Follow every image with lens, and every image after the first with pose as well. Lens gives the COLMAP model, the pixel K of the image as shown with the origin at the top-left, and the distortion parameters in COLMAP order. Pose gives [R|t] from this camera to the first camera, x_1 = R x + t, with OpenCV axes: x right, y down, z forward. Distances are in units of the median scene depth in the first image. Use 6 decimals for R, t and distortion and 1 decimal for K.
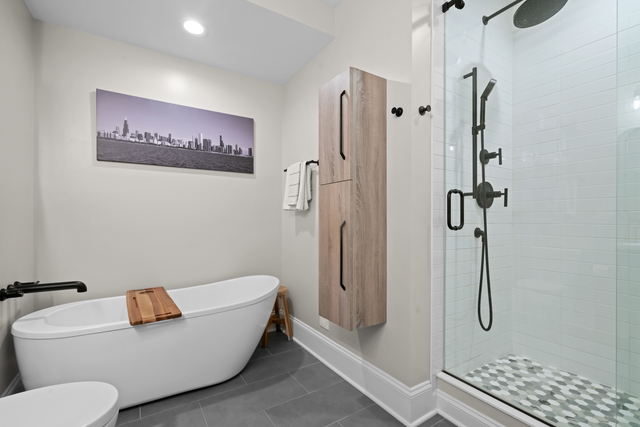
lens RADIAL K [[293.0, 0, 320.0], [0, 293.0, 218.0], [0, 0, 1]] dist [0.002801, -0.000091]
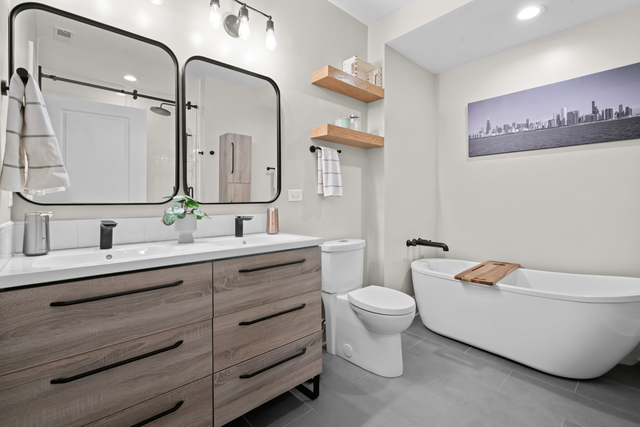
lens RADIAL K [[293.0, 0, 319.2], [0, 293.0, 207.4], [0, 0, 1]] dist [0.002801, -0.000091]
pose [[0.174732, 0.014484, -0.984510, 0.396690], [0.001593, 0.999886, 0.014993, 0.008516], [0.984615, -0.004189, 0.174689, 0.095169]]
